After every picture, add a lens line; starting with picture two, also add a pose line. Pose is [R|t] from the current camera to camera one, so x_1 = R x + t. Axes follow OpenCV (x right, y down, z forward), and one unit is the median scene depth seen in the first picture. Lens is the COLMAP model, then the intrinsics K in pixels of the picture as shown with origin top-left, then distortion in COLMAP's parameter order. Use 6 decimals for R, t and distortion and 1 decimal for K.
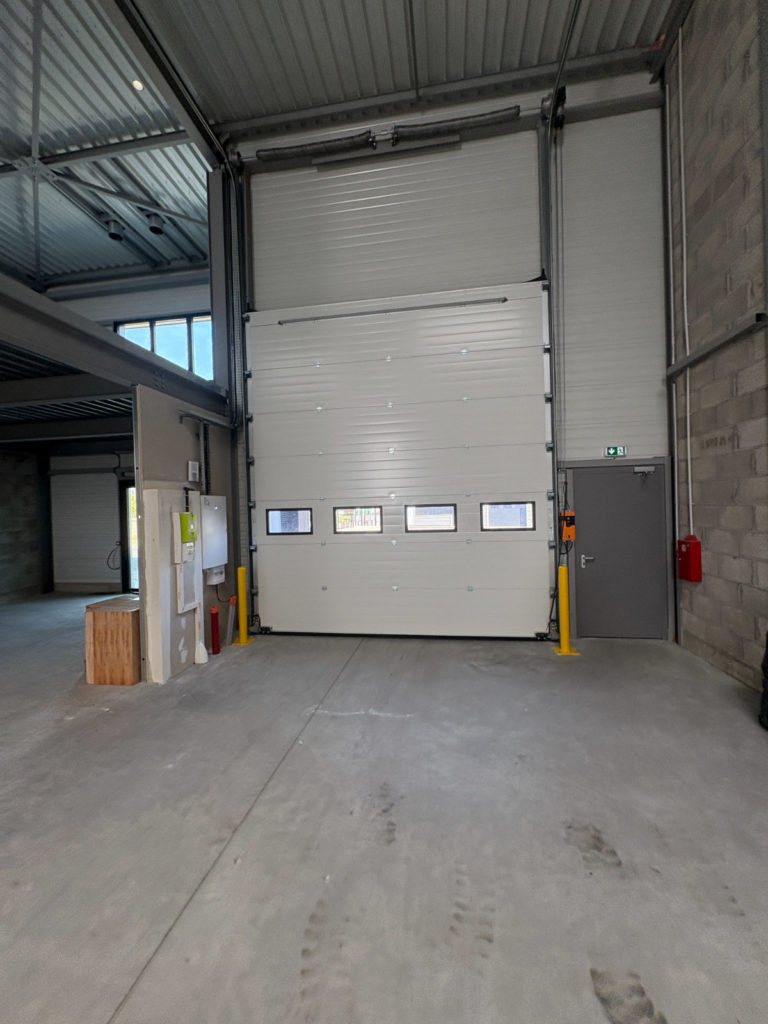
lens RADIAL K [[411.6, 0, 383.9], [0, 411.6, 512.3], [0, 0, 1]] dist [0.003105, 0.000096]
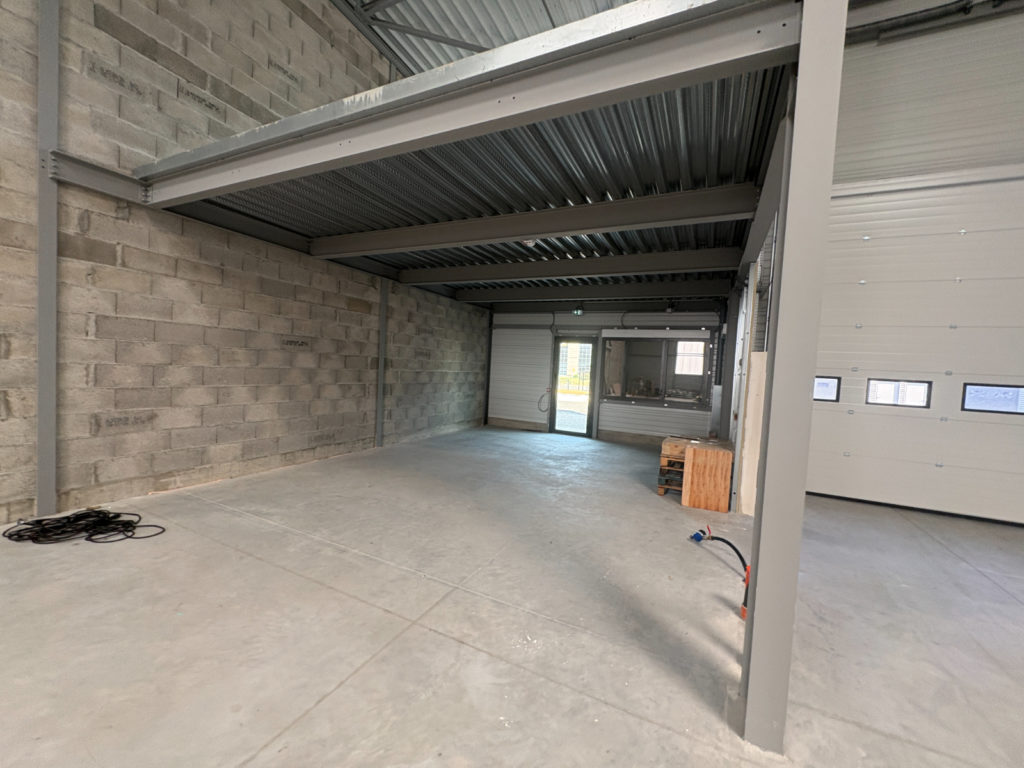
lens RADIAL K [[411.6, 0, 508.1], [0, 411.6, 383.2], [0, 0, 1]] dist [0.003105, 0.000096]
pose [[0.952666, 0.088709, -0.290789, -0.893135], [-0.081176, 0.995979, 0.037892, 0.046588], [0.292981, -0.012494, 0.956037, -0.332531]]
